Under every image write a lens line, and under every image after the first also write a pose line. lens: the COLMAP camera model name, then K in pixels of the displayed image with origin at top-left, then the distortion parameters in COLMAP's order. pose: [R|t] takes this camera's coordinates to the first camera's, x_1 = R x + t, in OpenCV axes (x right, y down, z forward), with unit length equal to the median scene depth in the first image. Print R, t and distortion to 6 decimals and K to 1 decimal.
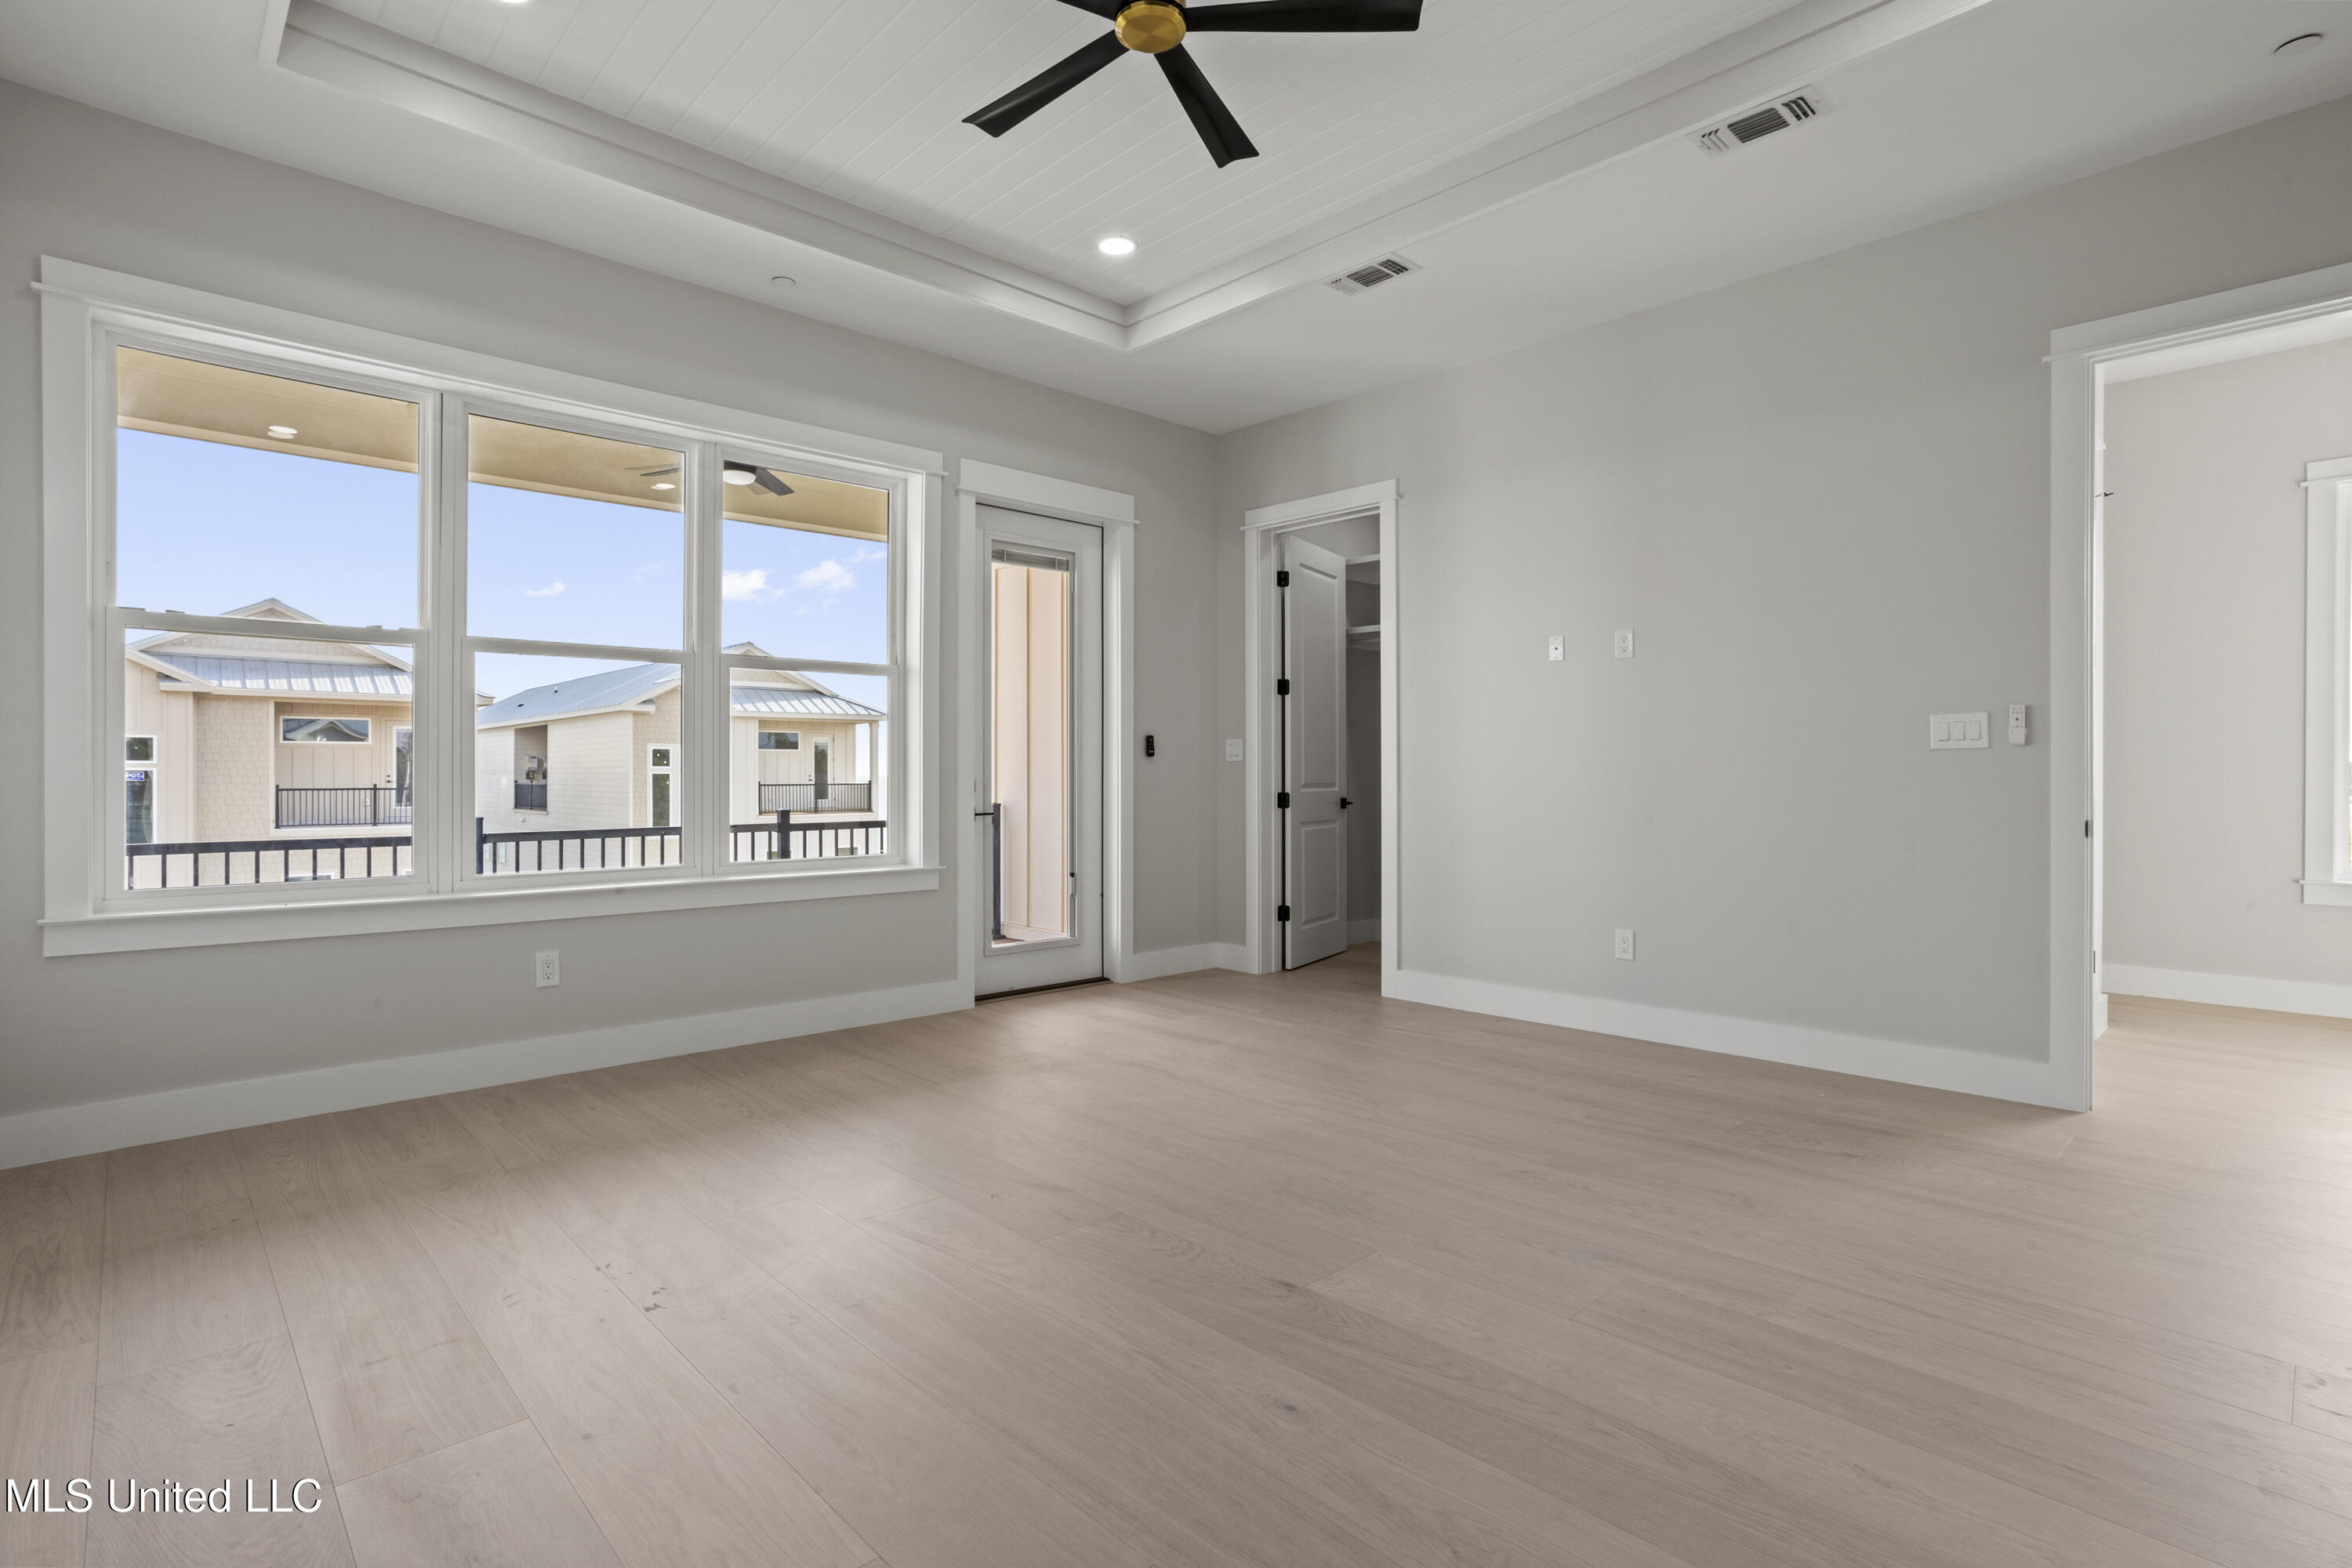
lens RADIAL K [[1132.0, 0, 1170.5], [0, 1132.0, 776.9], [0, 0, 1]] dist [-0.056282, 0.029949]
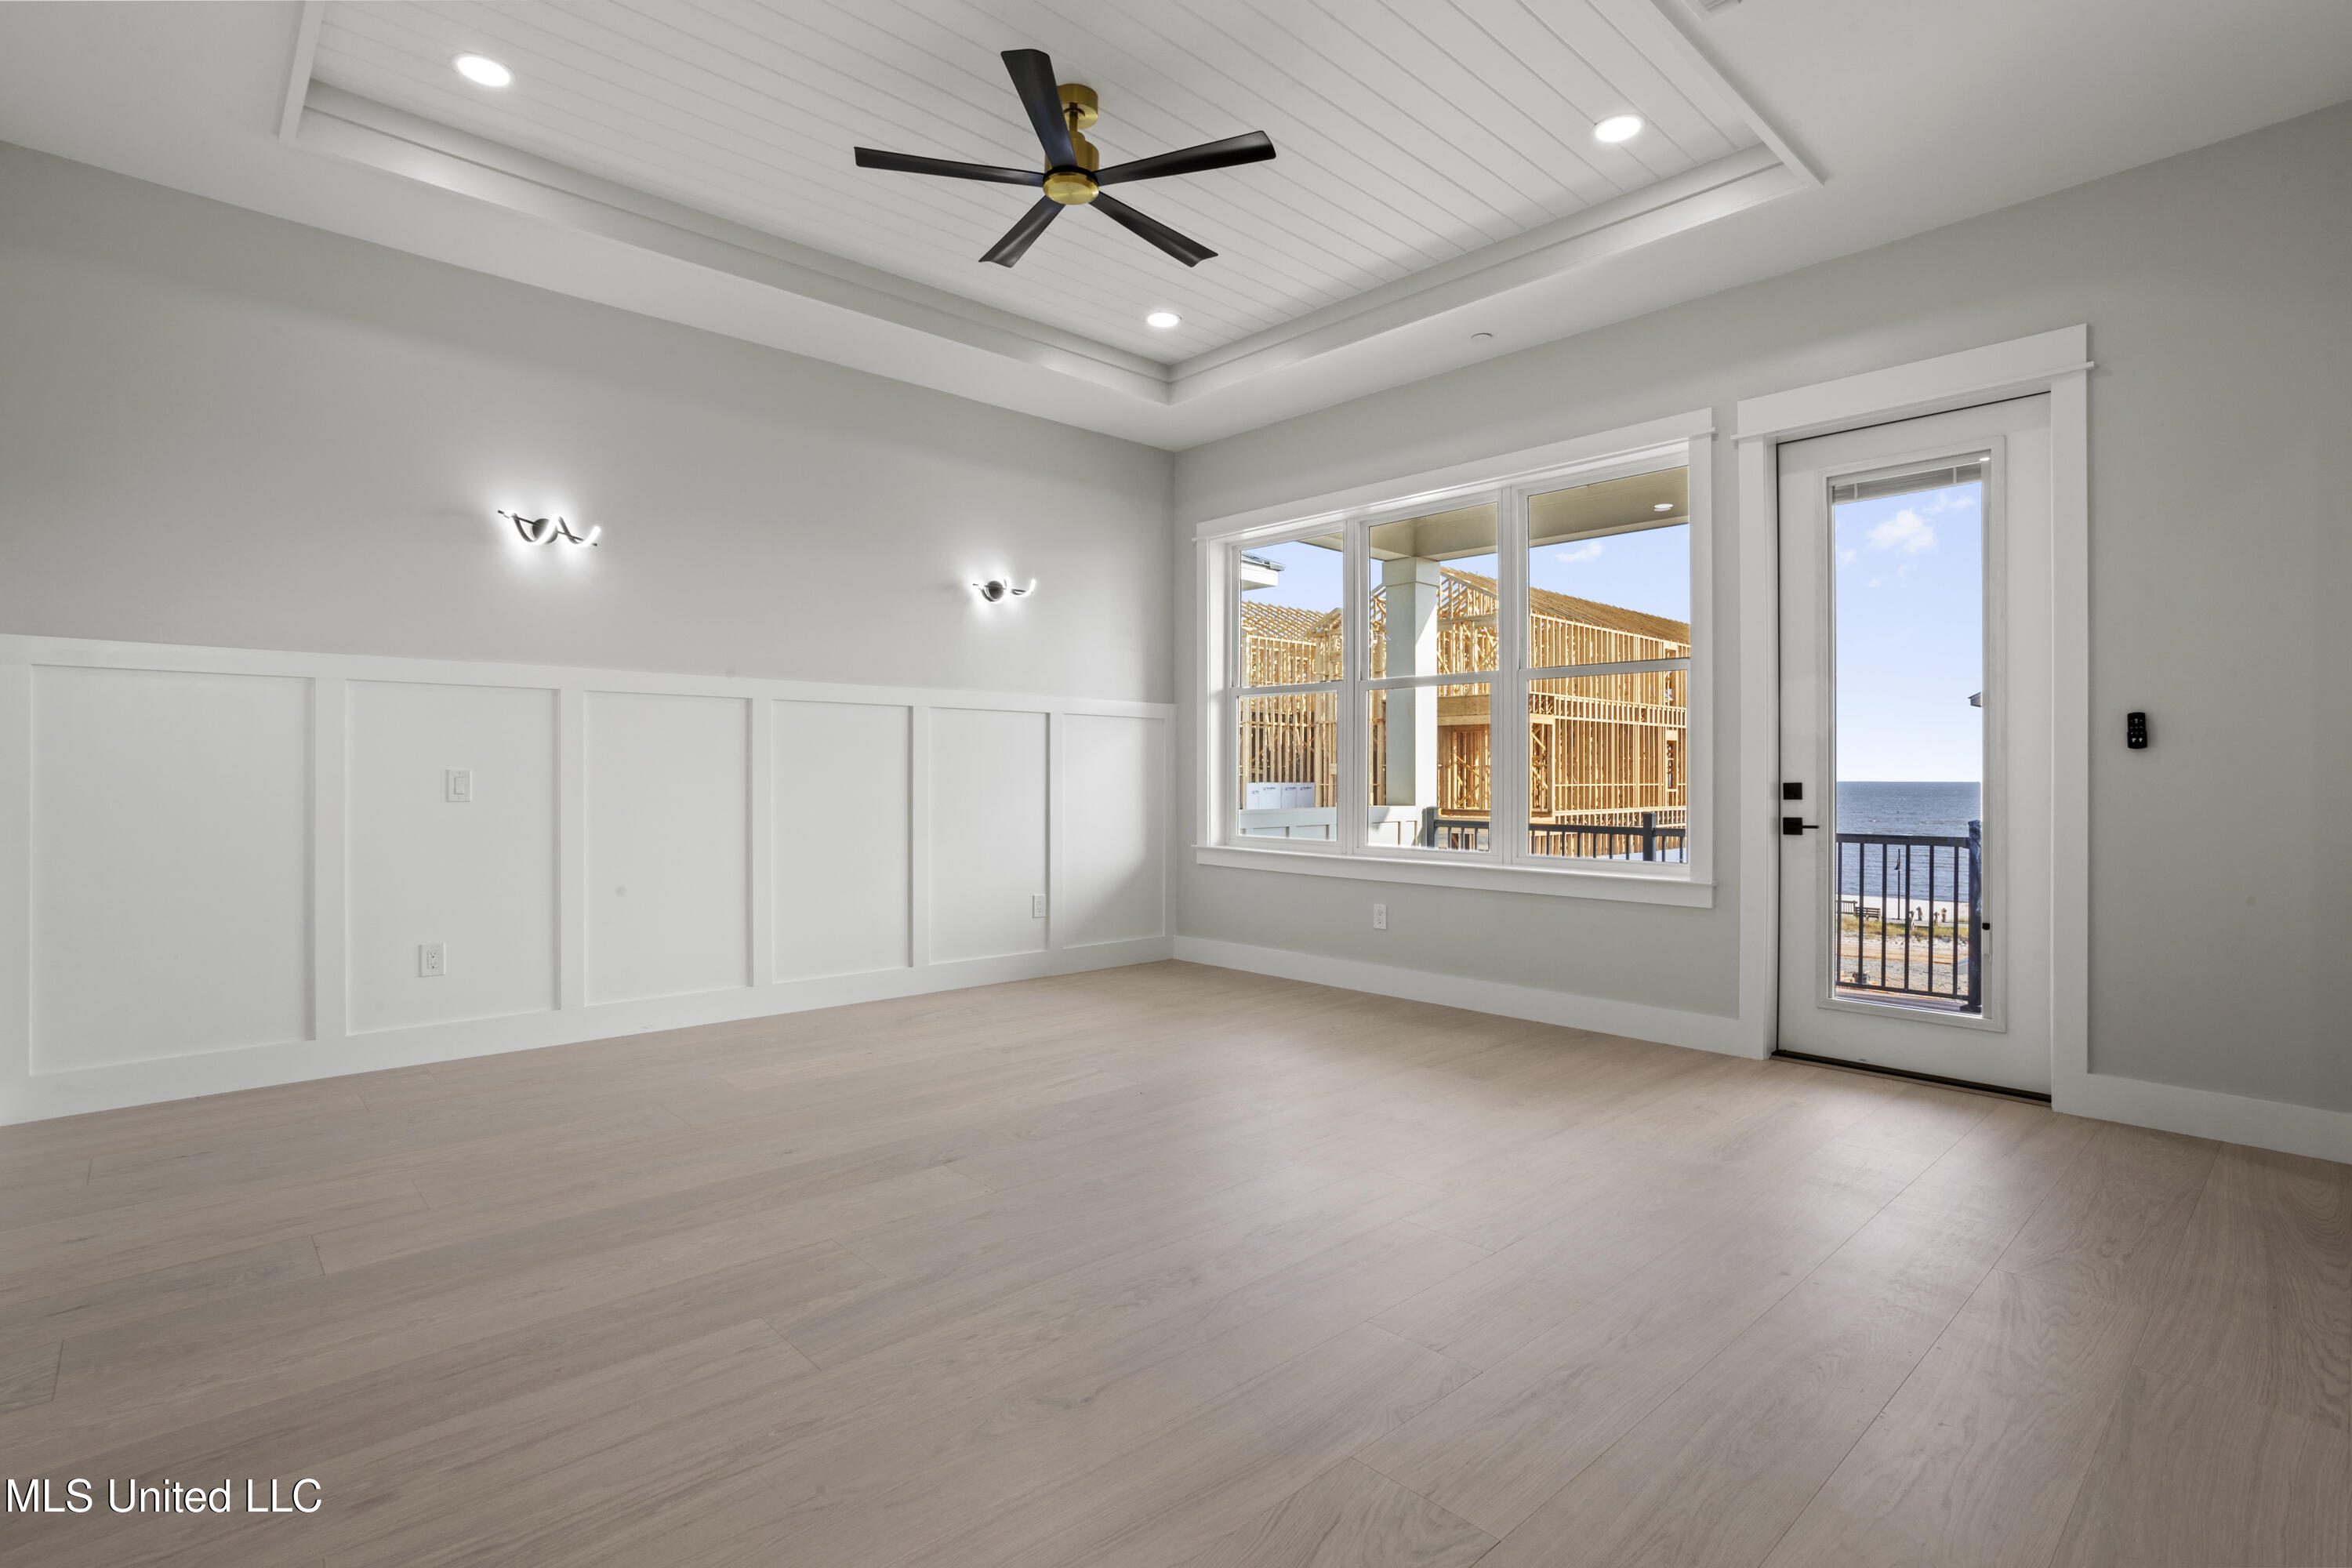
lens RADIAL K [[1132.0, 0, 1170.5], [0, 1132.0, 776.9], [0, 0, 1]] dist [-0.056282, 0.029949]
pose [[-0.015235, 0.002499, -0.999881, 0.754924], [-0.005355, 0.999982, 0.002581, -0.002477], [0.999870, 0.005394, -0.015221, 0.677685]]
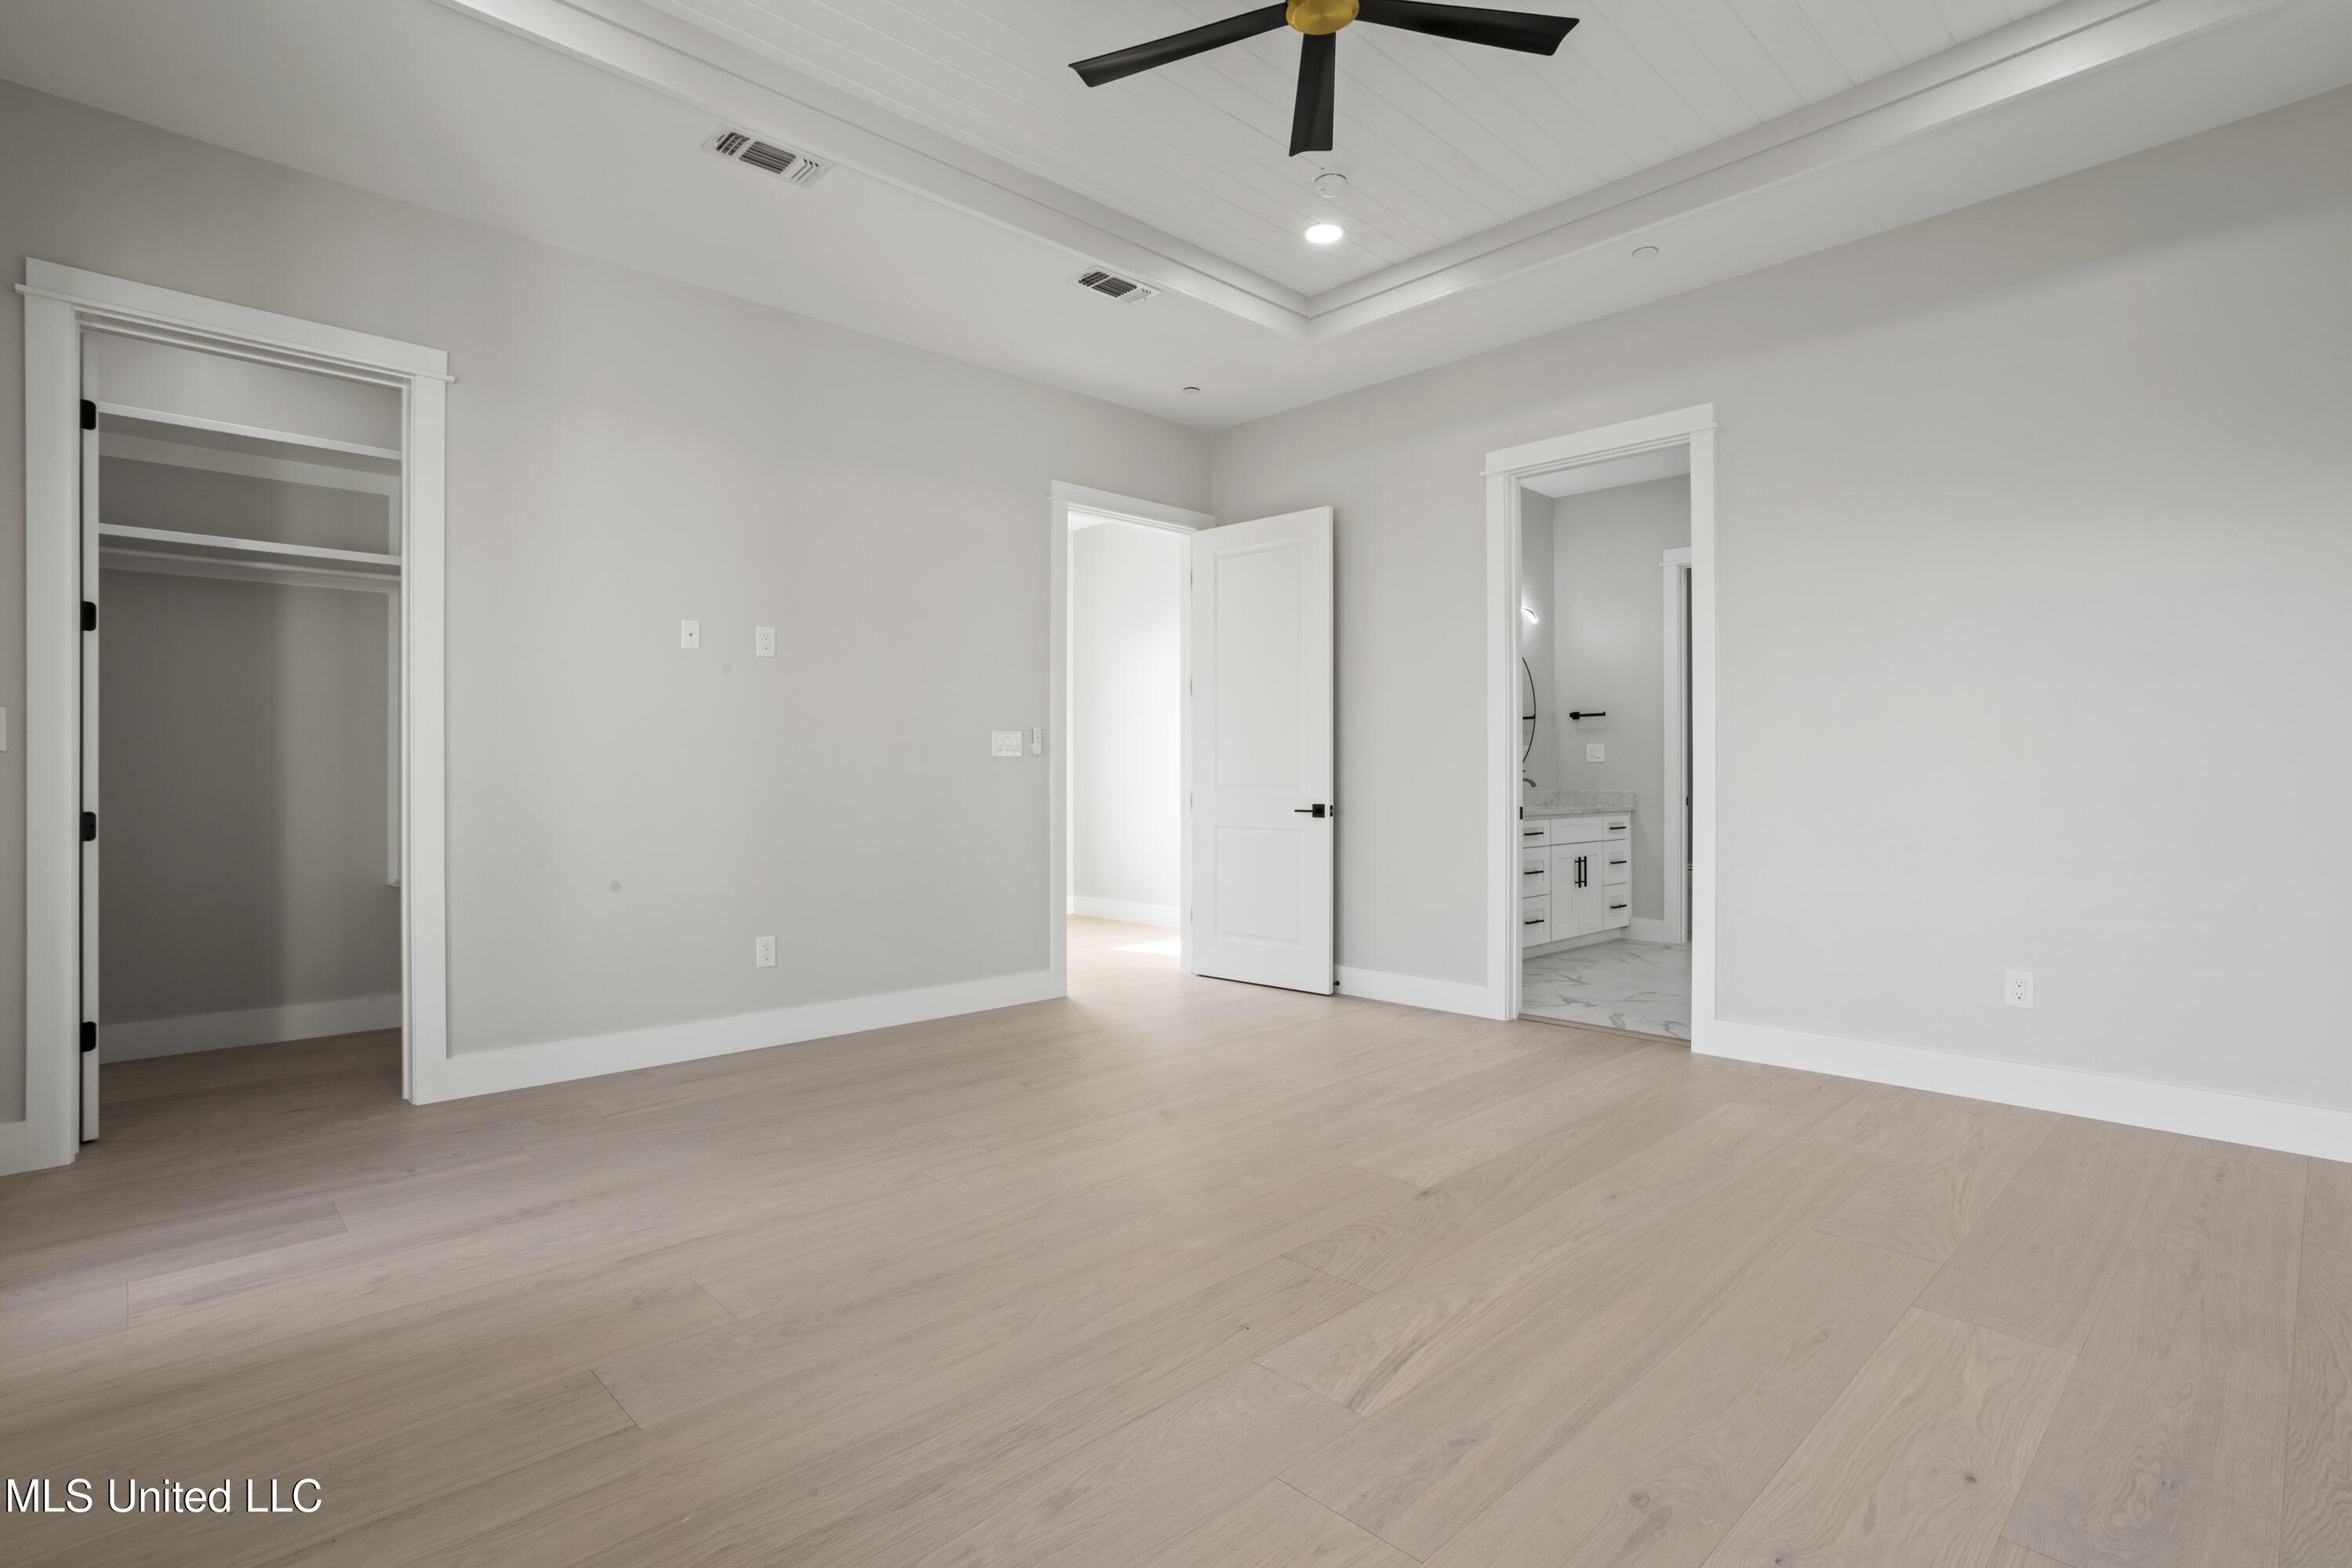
lens RADIAL K [[1132.0, 0, 1170.5], [0, 1132.0, 776.9], [0, 0, 1]] dist [-0.056282, 0.029949]
pose [[-0.004165, -0.001312, 0.999990, -0.591295], [0.004659, 0.999988, 0.001331, -0.001618], [-0.999980, 0.004664, -0.004159, 0.678927]]
